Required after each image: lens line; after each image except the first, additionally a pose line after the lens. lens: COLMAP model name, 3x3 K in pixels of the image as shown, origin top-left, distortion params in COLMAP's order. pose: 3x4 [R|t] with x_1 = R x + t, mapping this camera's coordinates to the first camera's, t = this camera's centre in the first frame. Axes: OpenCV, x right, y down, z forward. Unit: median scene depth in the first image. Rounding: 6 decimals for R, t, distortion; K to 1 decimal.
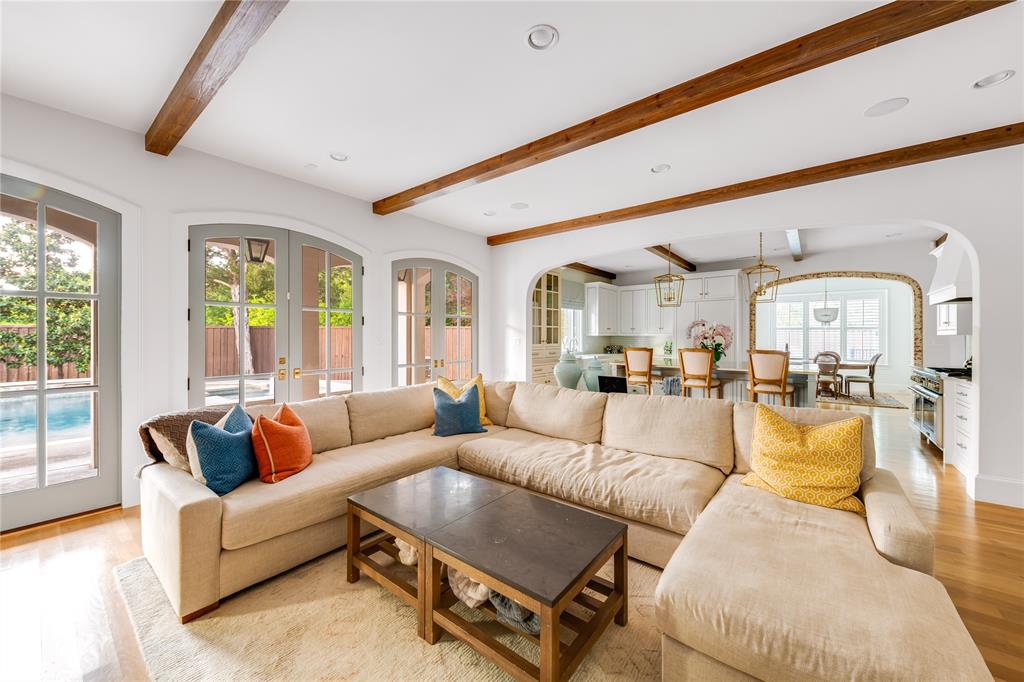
lens RADIAL K [[386.6, 0, 508.9], [0, 386.6, 340.5], [0, 0, 1]] dist [0.002641, -0.000354]
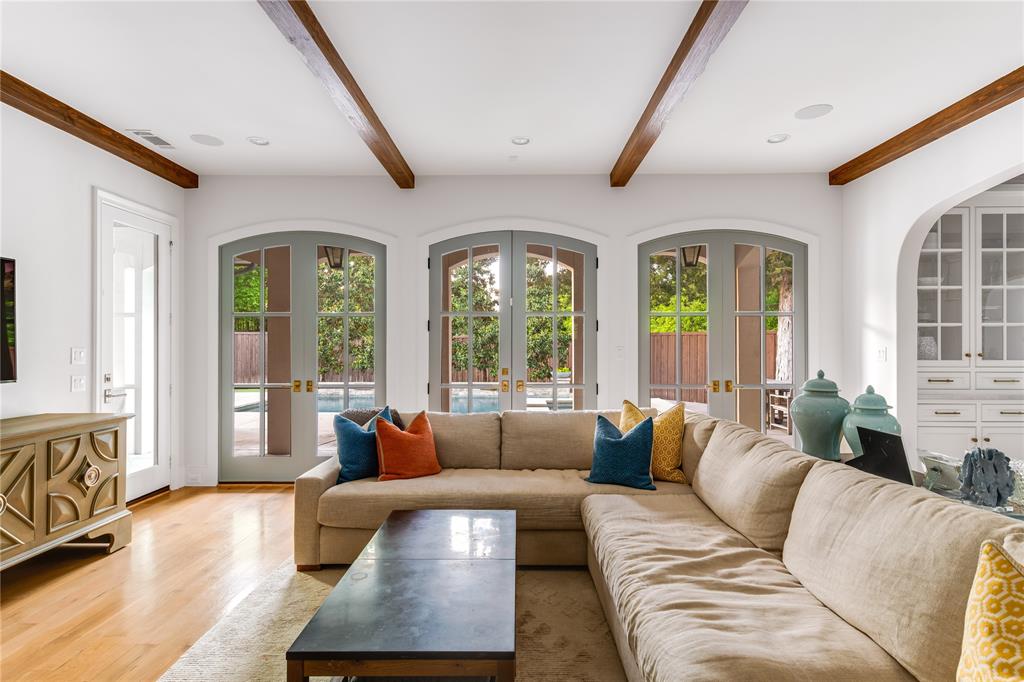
lens RADIAL K [[534.5, 0, 514.8], [0, 534.5, 348.8], [0, 0, 1]] dist [-0.028303, -0.001023]
pose [[0.589974, -0.007855, -0.807384, 0.460091], [-0.008423, 0.999838, -0.015881, 0.015933], [0.807379, 0.016170, 0.589812, 0.260381]]
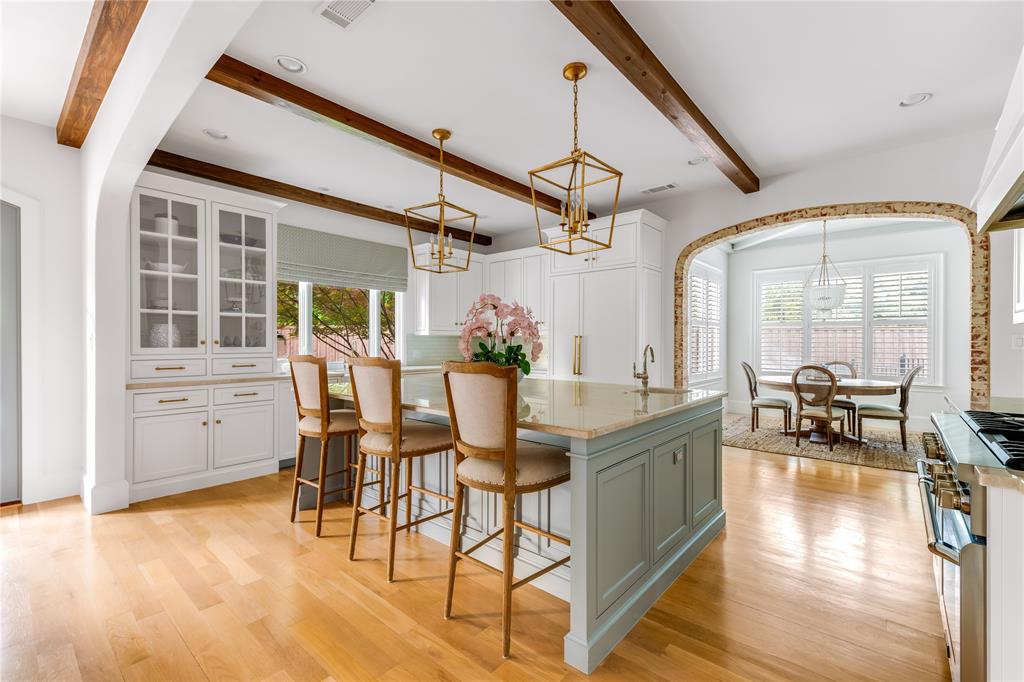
lens RADIAL K [[444.3, 0, 509.1], [0, 444.3, 343.0], [0, 0, 1]] dist [0.012429, 0.000132]
pose [[0.999226, -0.000245, -0.039343, 0.833144], [-0.000084, 0.999965, -0.008354, 0.012869], [0.039343, 0.008350, 0.999191, 0.712245]]
